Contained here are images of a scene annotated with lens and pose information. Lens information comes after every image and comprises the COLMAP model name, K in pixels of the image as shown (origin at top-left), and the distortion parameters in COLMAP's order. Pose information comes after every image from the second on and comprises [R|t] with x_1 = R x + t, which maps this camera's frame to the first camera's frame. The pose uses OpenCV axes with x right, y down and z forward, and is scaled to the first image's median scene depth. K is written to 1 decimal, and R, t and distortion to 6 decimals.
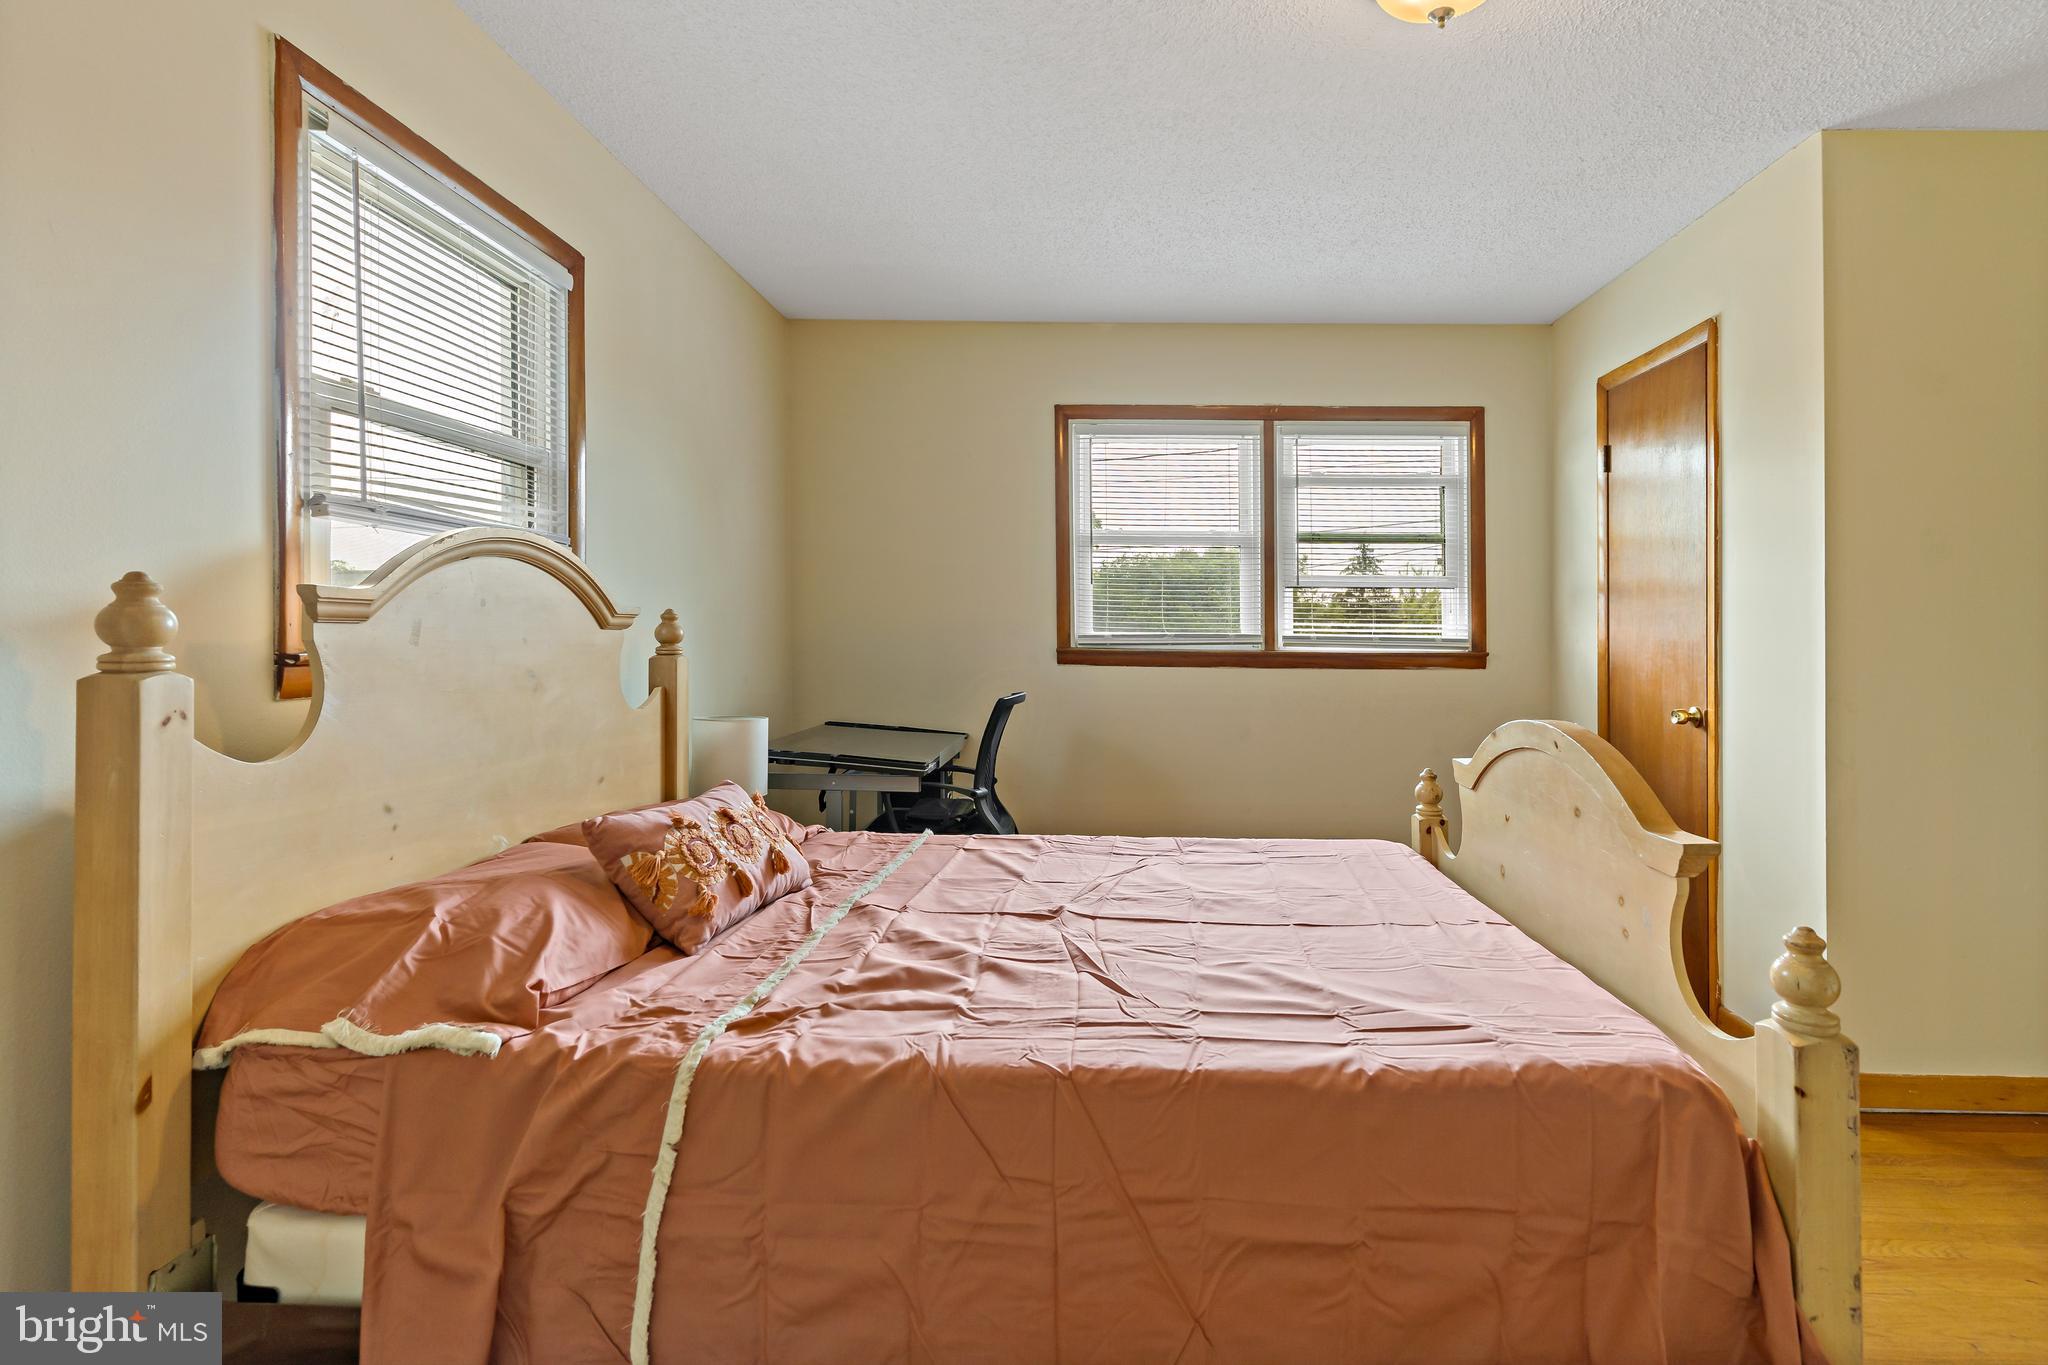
lens RADIAL K [[1033.7, 0, 1067.4], [0, 1033.7, 641.3], [0, 0, 1]] dist [0.004169, 0.001575]
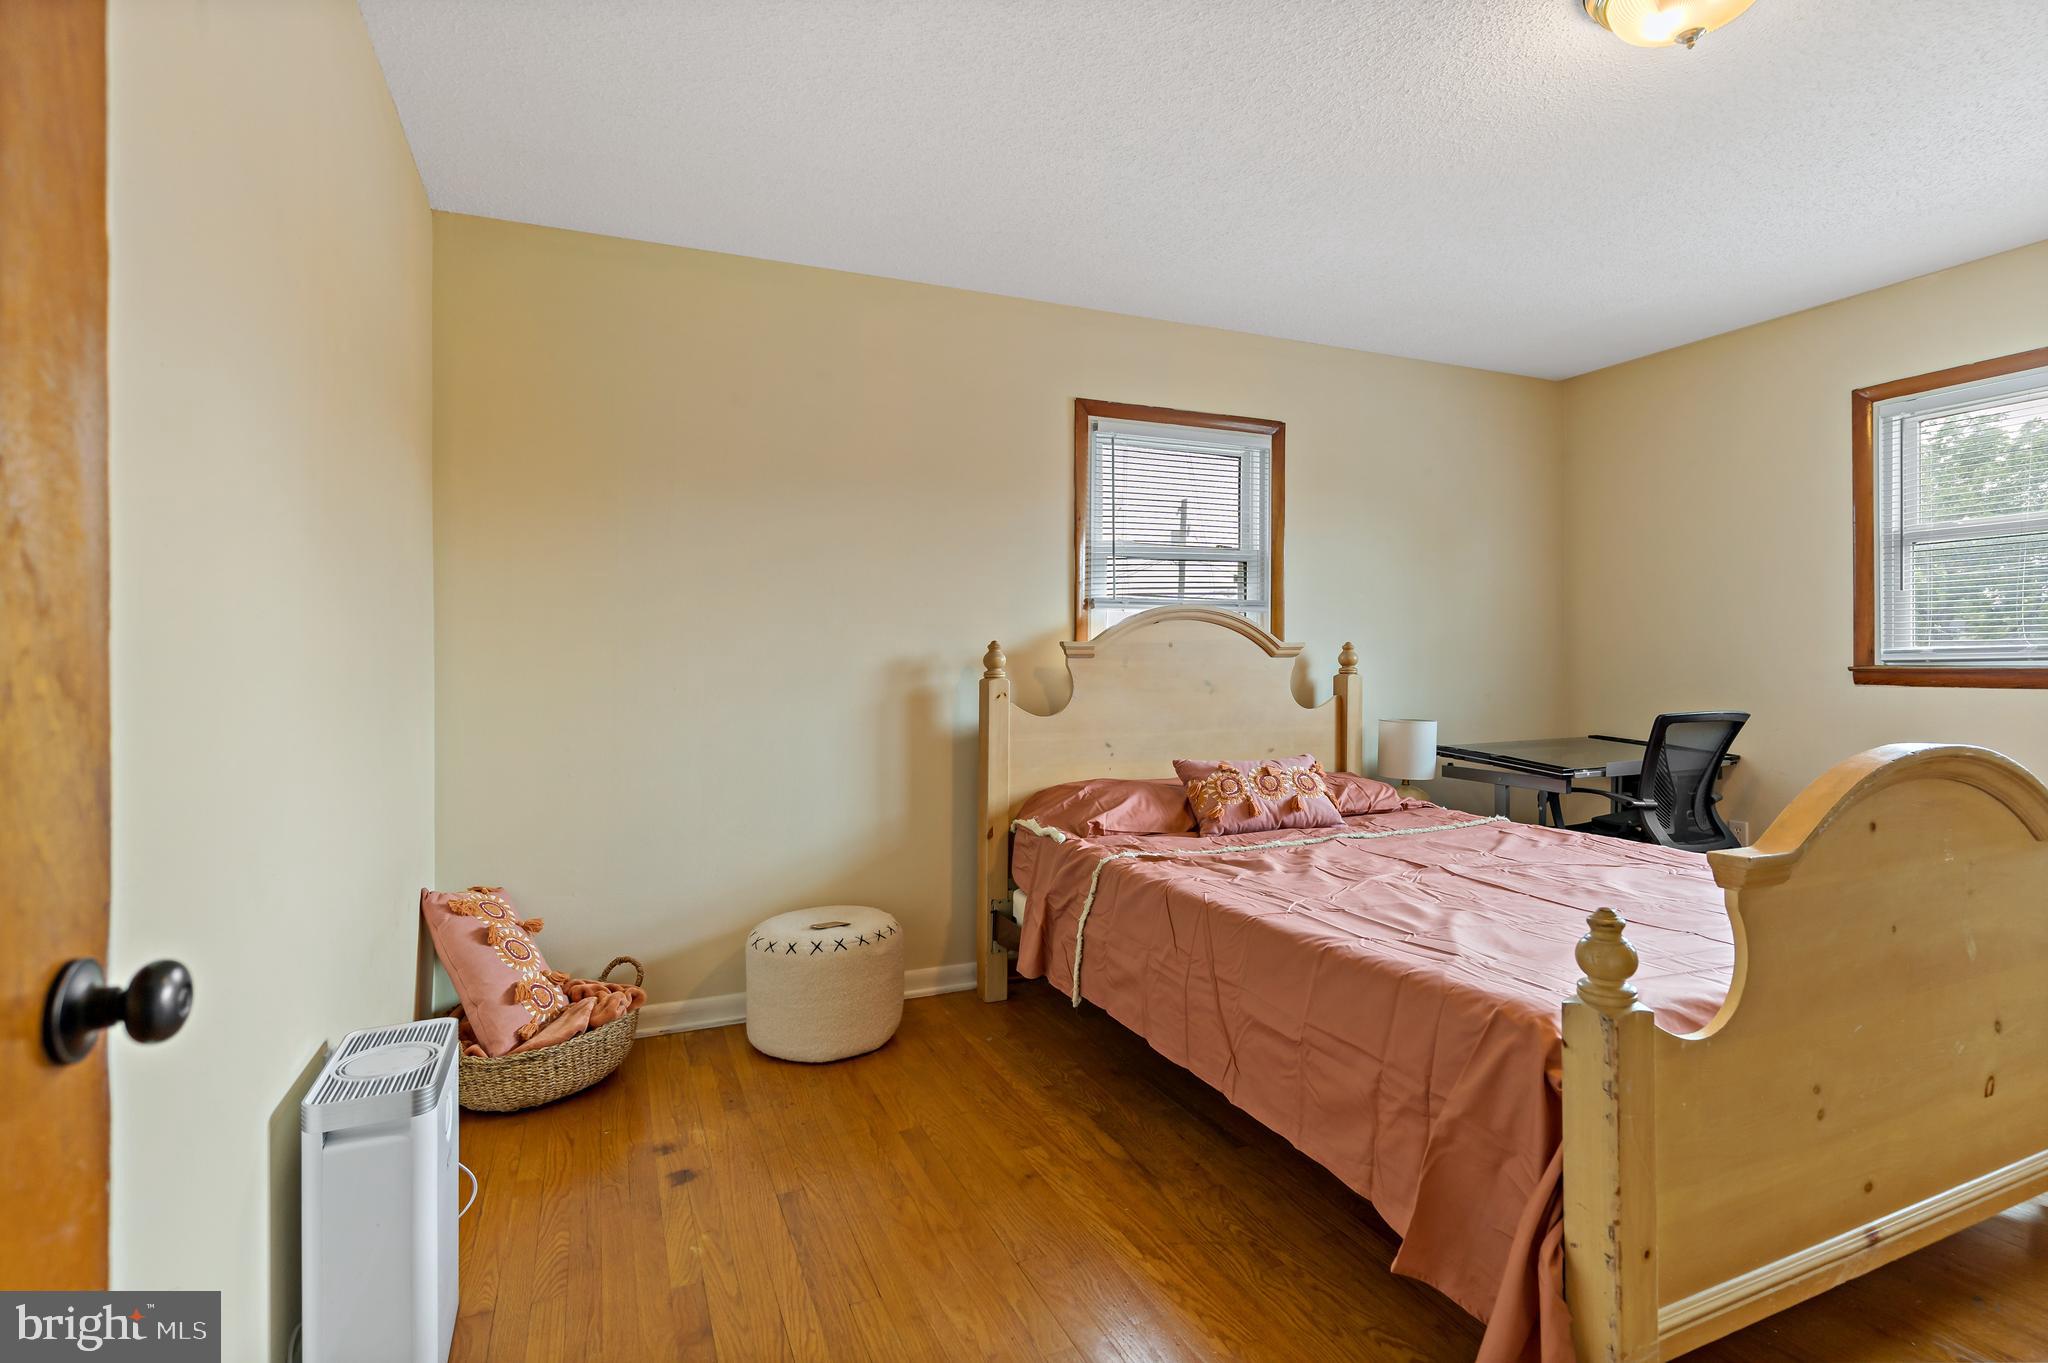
lens RADIAL K [[1006.3, 0, 1032.1], [0, 1006.3, 664.5], [0, 0, 1]] dist [0.004744, 0.000783]
pose [[0.417979, -0.012727, -0.908367, 1.176416], [0.009611, 0.999908, -0.009587, 0.015804], [0.908406, -0.004723, 0.418063, -0.001179]]
